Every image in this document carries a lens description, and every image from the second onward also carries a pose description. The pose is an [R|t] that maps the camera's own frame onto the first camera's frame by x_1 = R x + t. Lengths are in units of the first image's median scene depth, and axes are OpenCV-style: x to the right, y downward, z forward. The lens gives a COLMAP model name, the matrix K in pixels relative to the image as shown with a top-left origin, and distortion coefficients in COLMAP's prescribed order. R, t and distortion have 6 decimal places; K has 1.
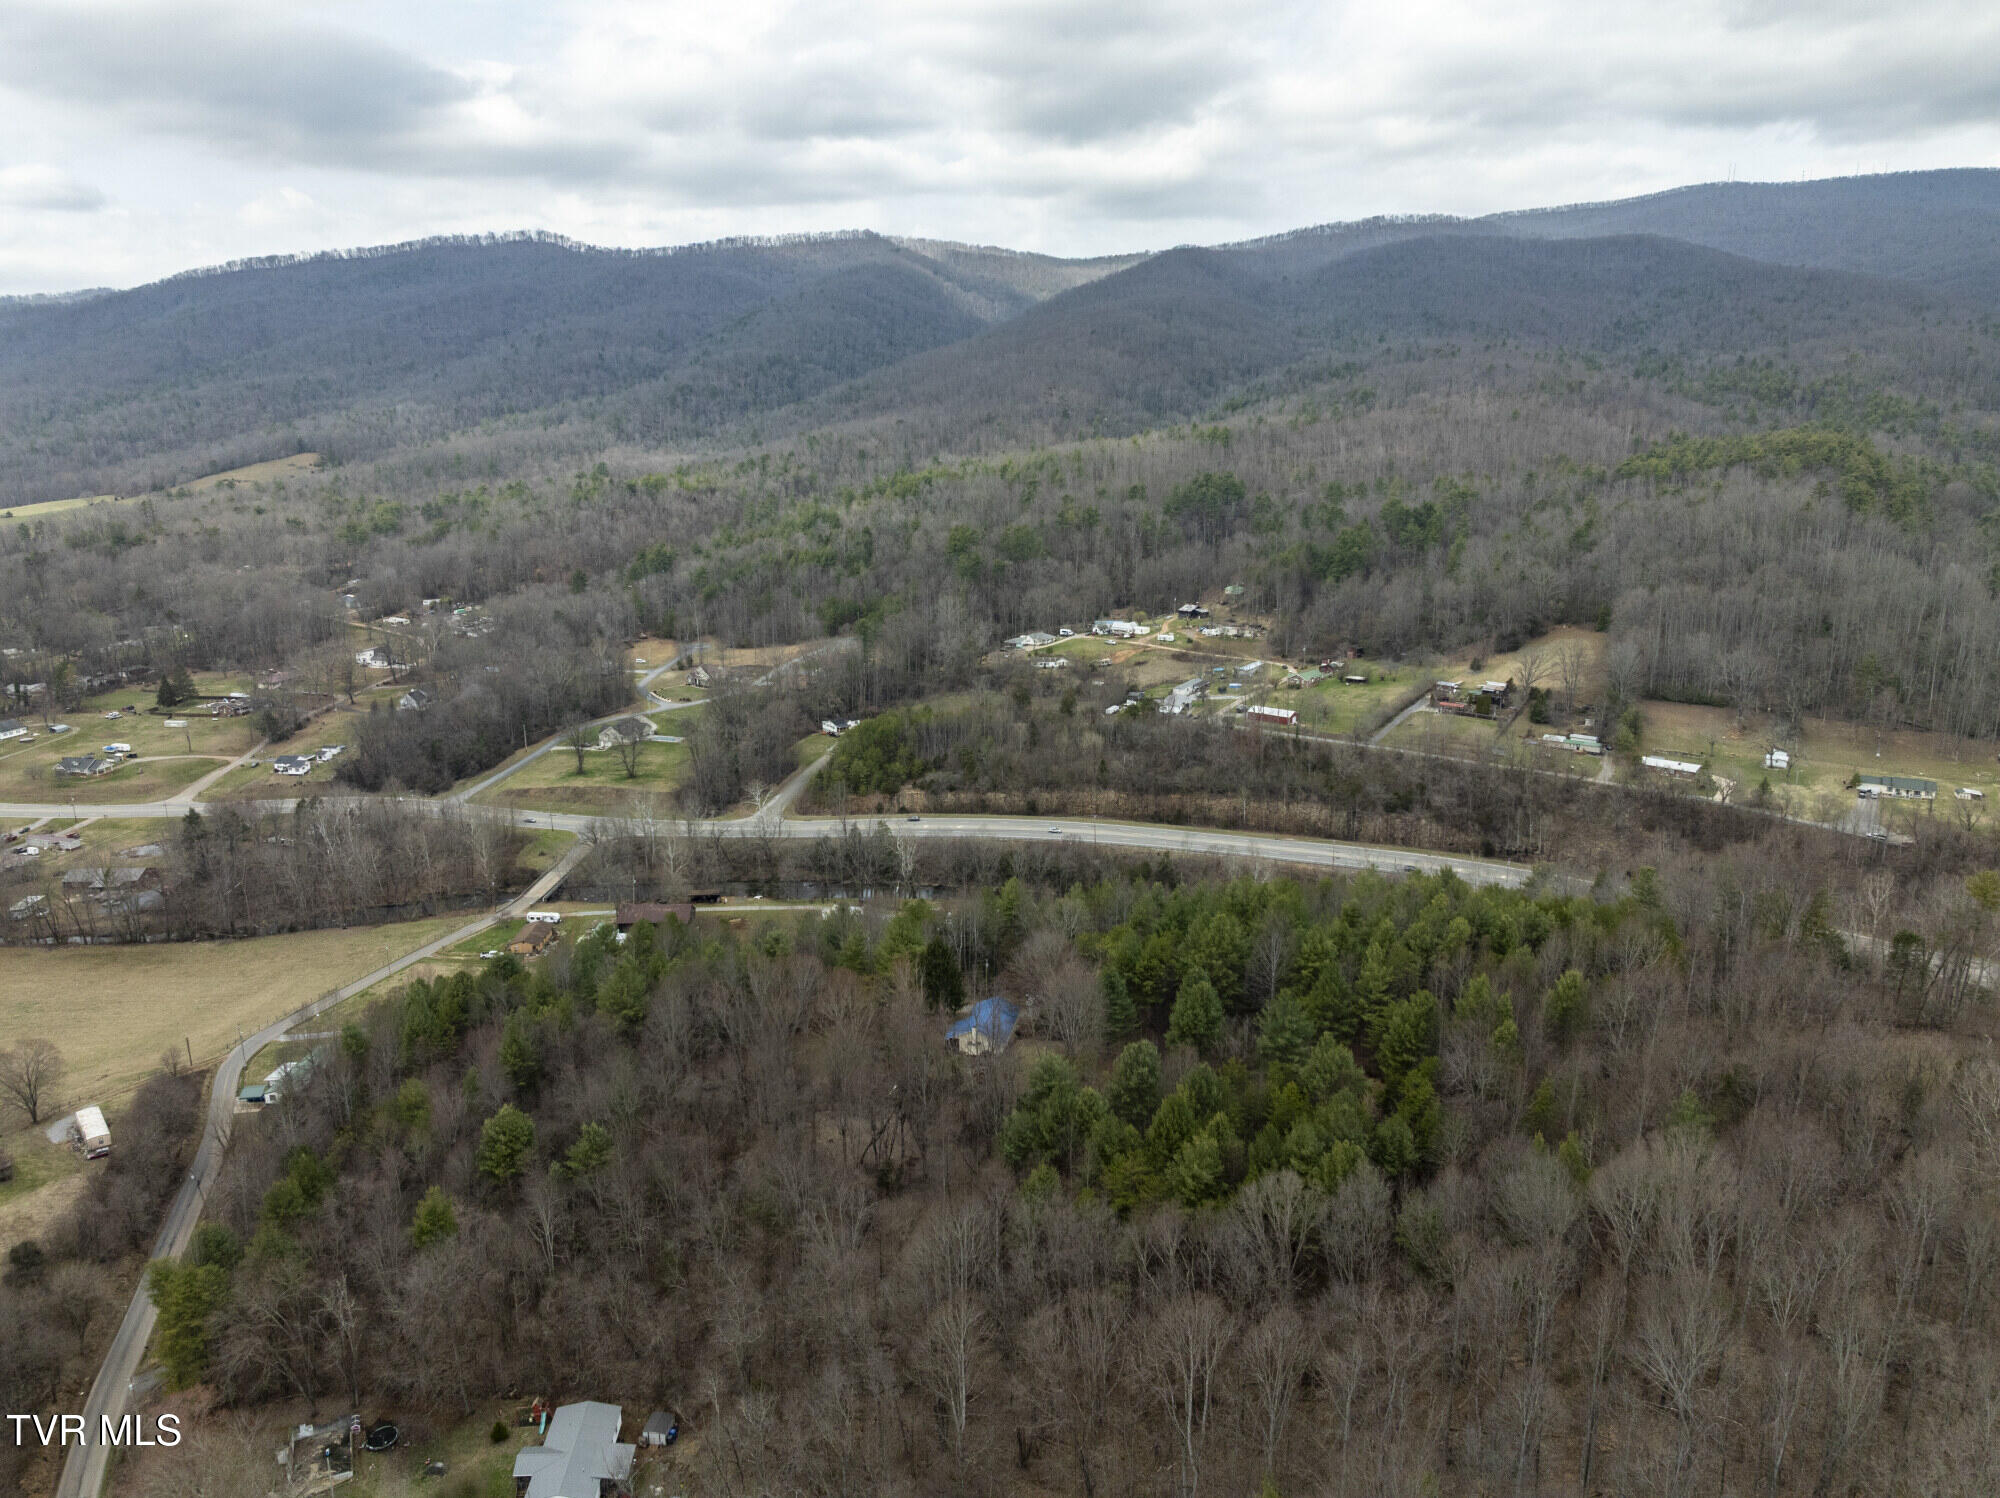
lens RADIAL K [[1413.5, 0, 1006.3], [0, 1413.5, 749.0], [0, 0, 1]] dist [-0.040782, 0.009491]
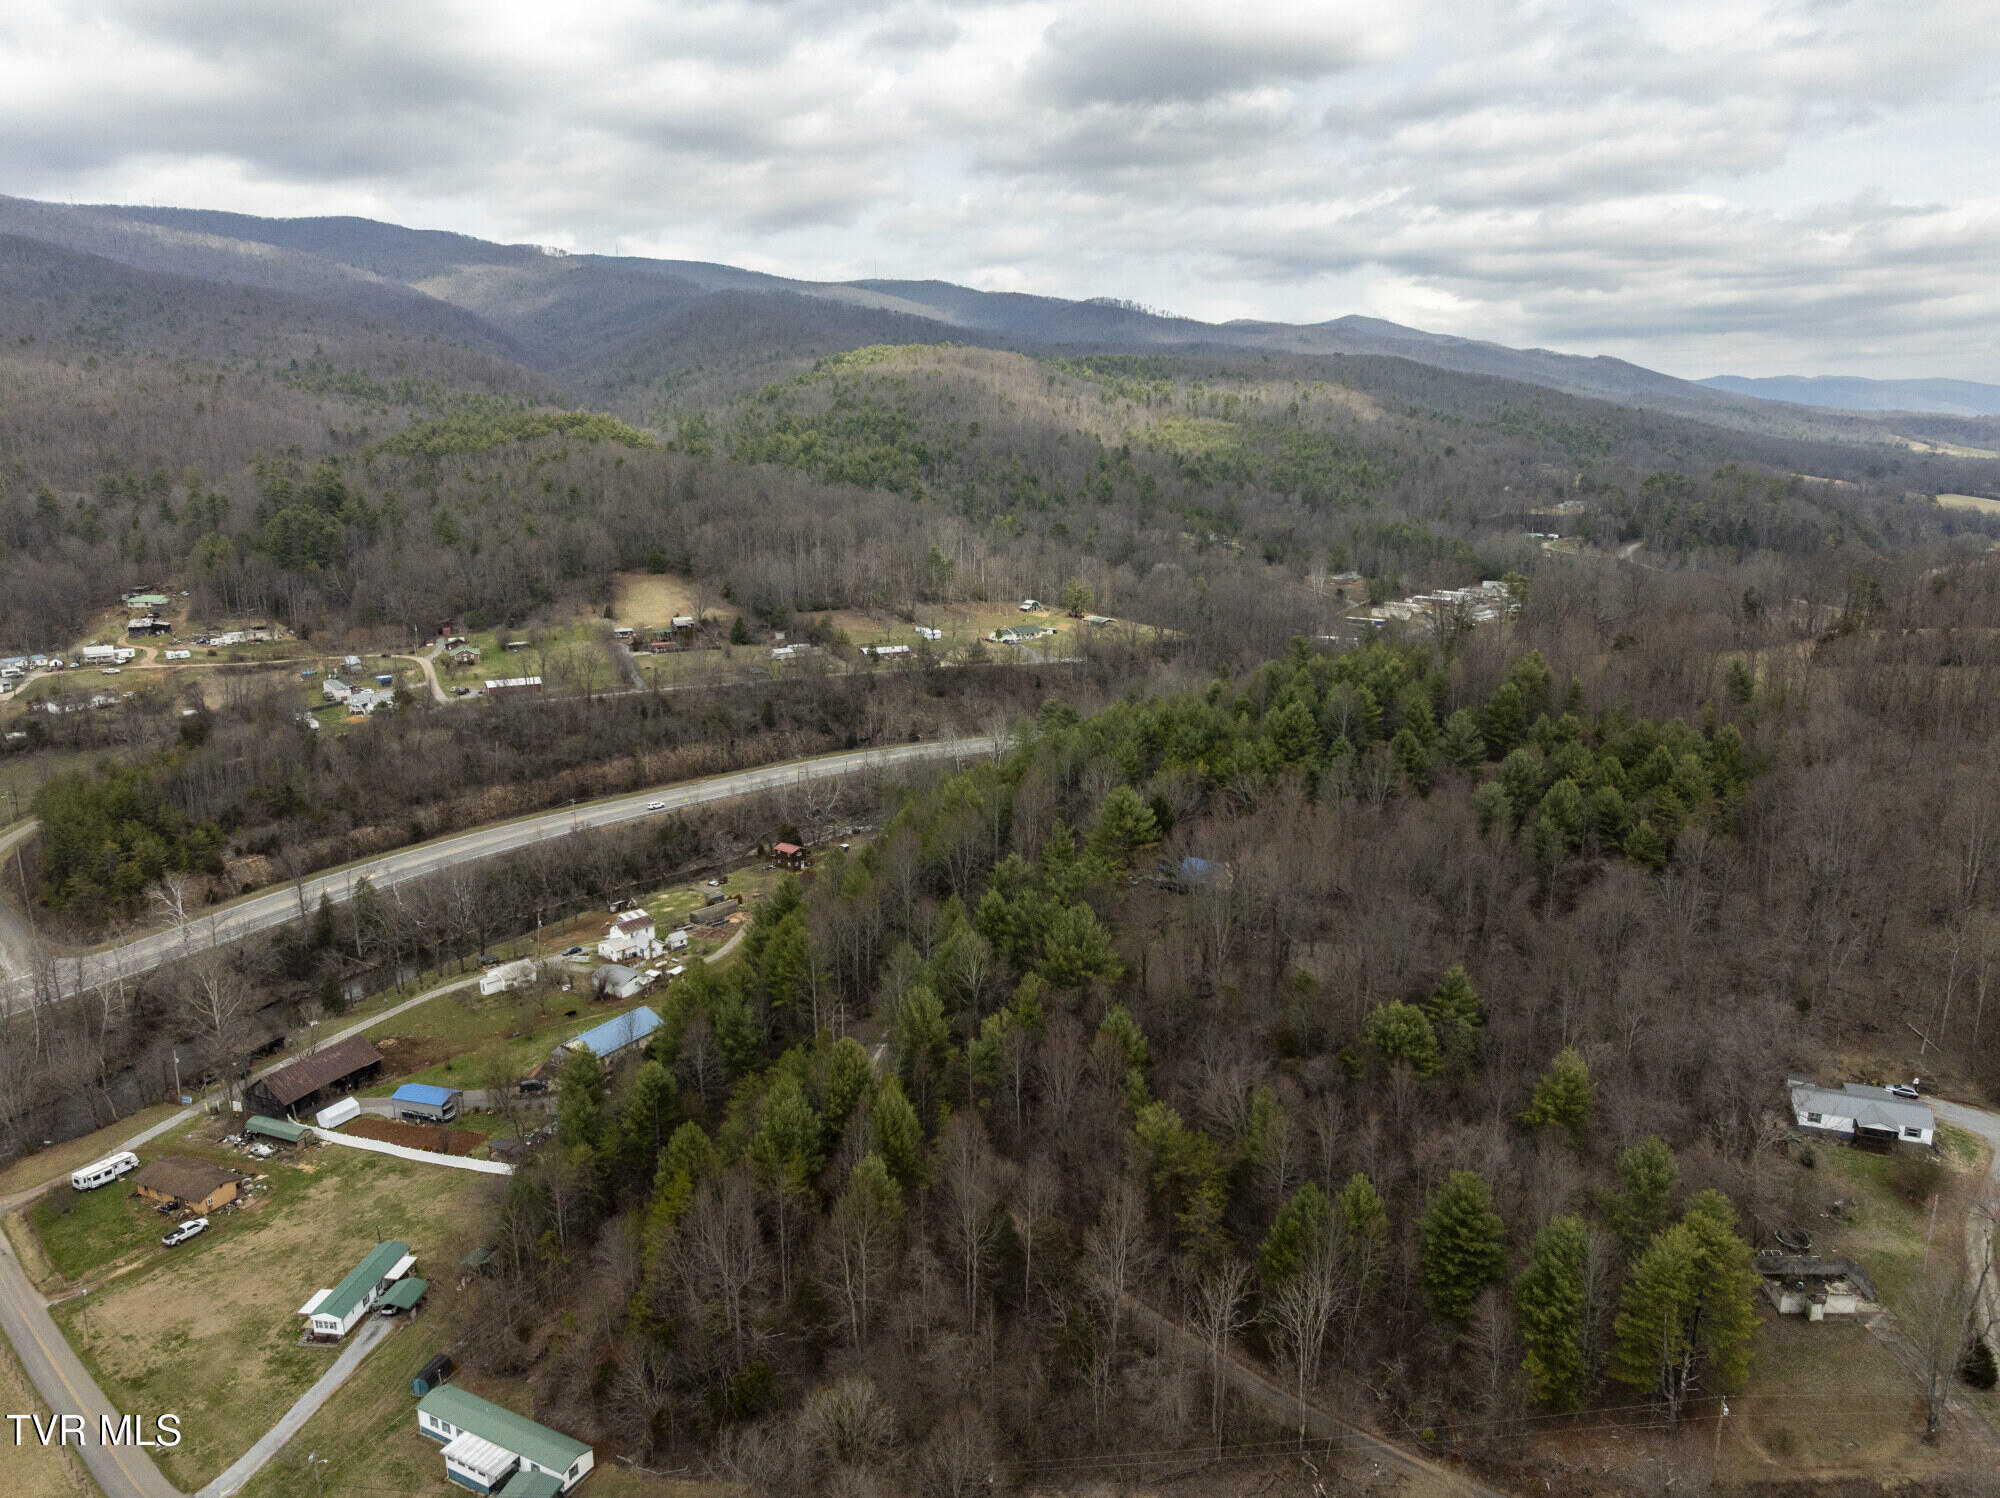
lens RADIAL K [[1413.5, 0, 1013.8], [0, 1413.5, 736.8], [0, 0, 1]] dist [-0.040782, 0.009491]
pose [[0.423876, -0.191049, 0.885342, -0.426928], [0.224927, 0.969082, 0.101431, -0.011290], [-0.877347, 0.156143, 0.453742, 0.295004]]
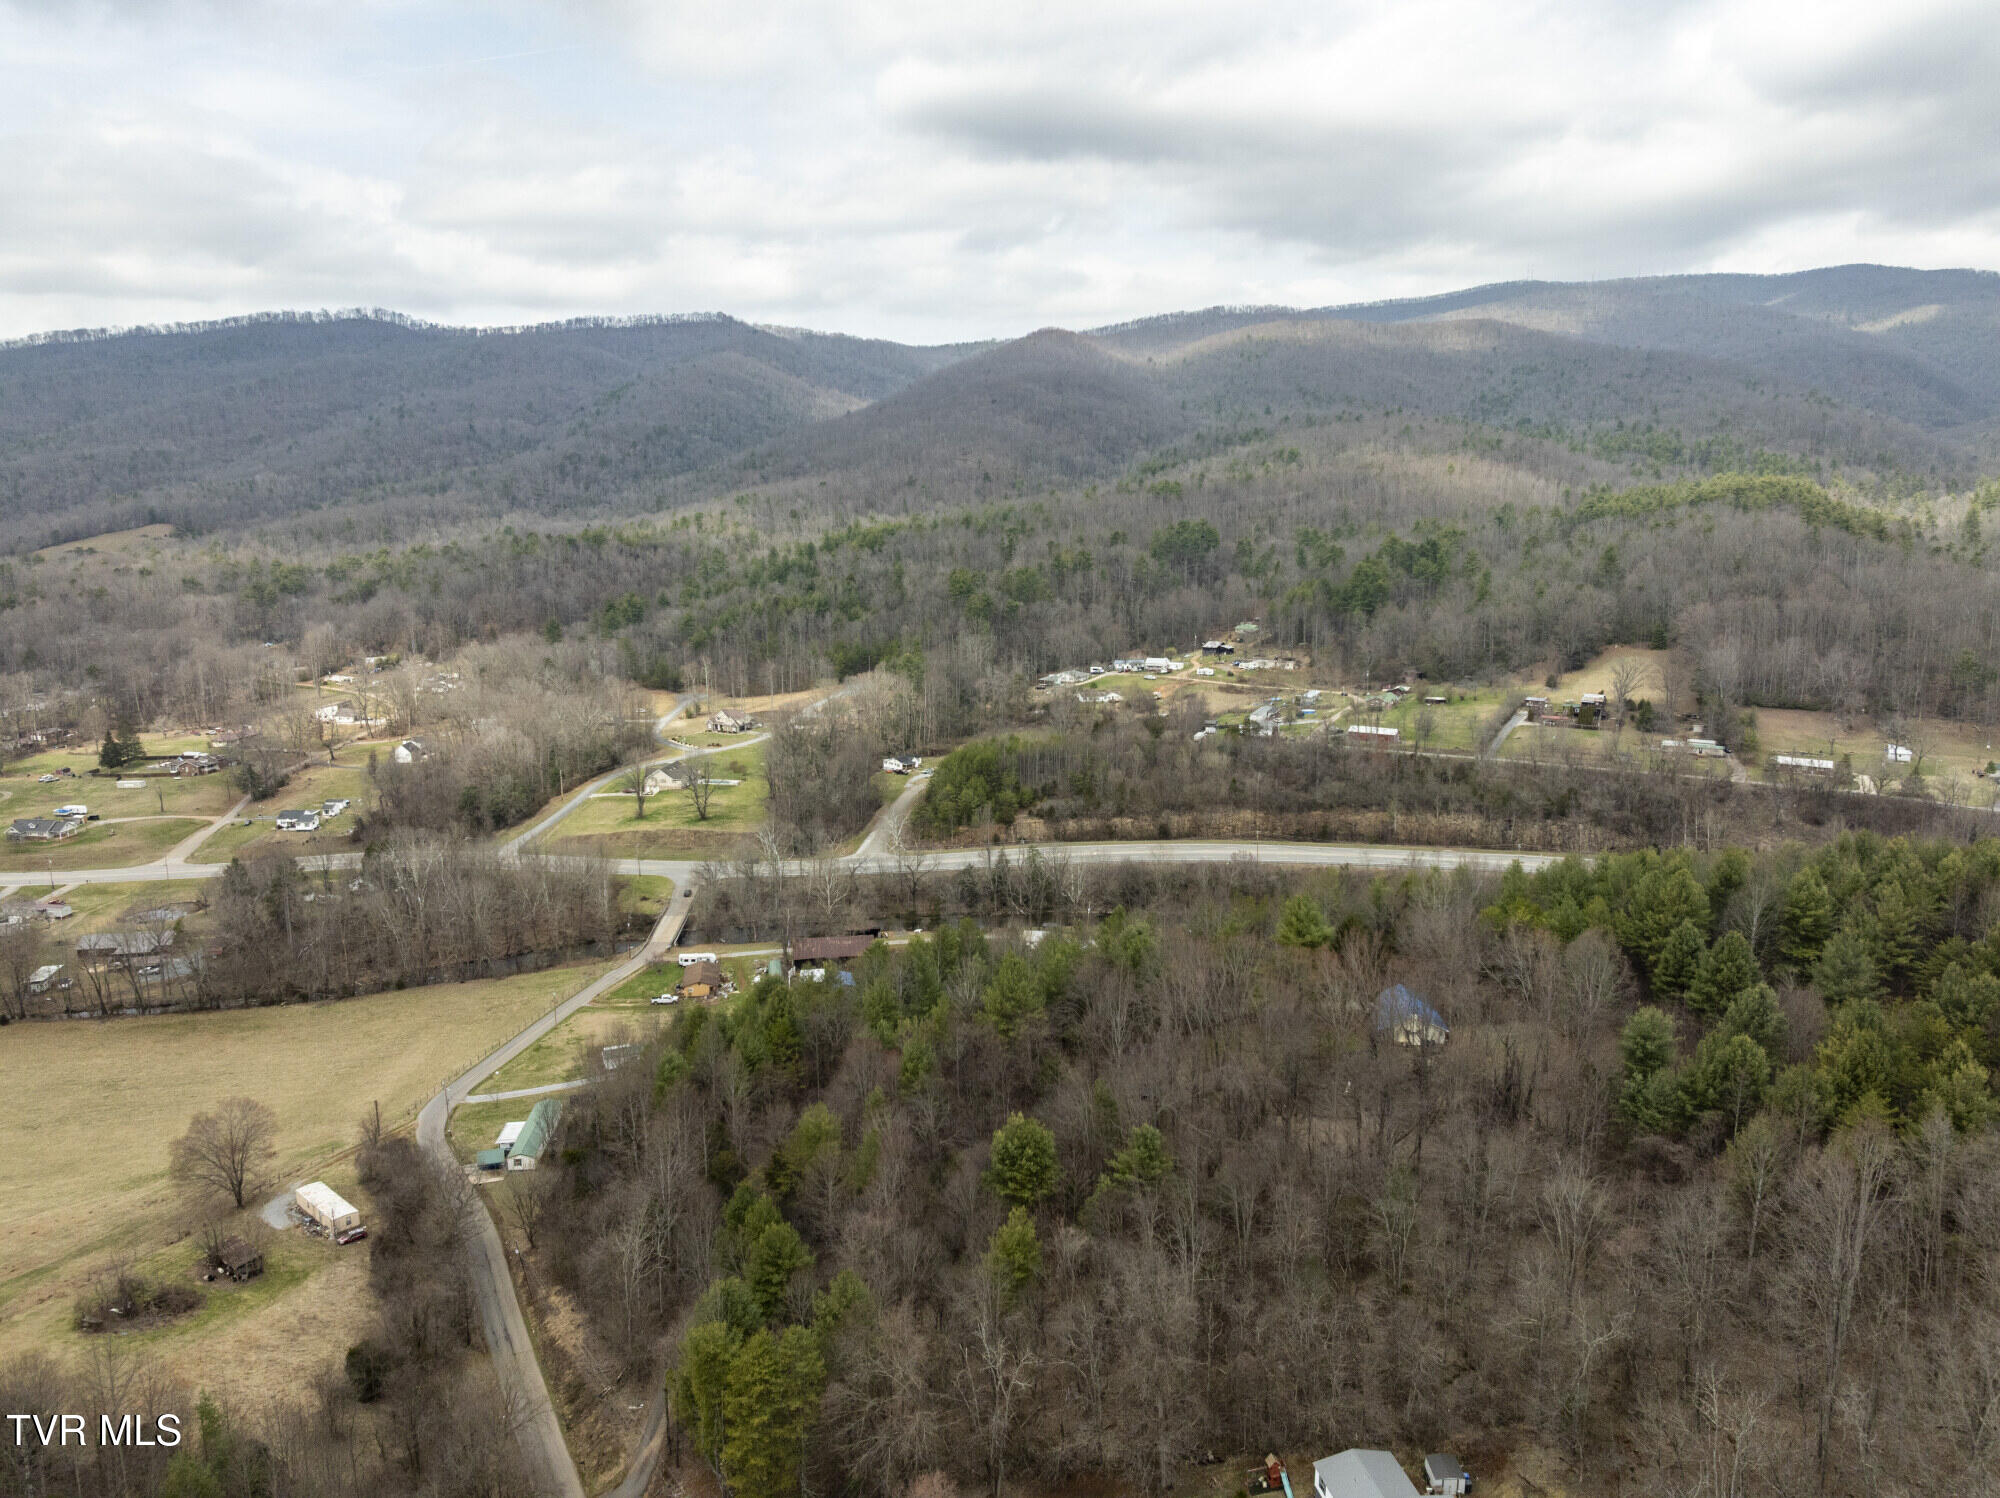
lens RADIAL K [[1413.5, 0, 1005.2], [0, 1413.5, 746.5], [0, 0, 1]] dist [-0.040782, 0.009491]
pose [[0.991086, -0.025681, 0.130728, -0.172252], [0.034476, 0.997259, -0.065462, 0.035518], [-0.128689, 0.069386, 0.989255, 0.067352]]
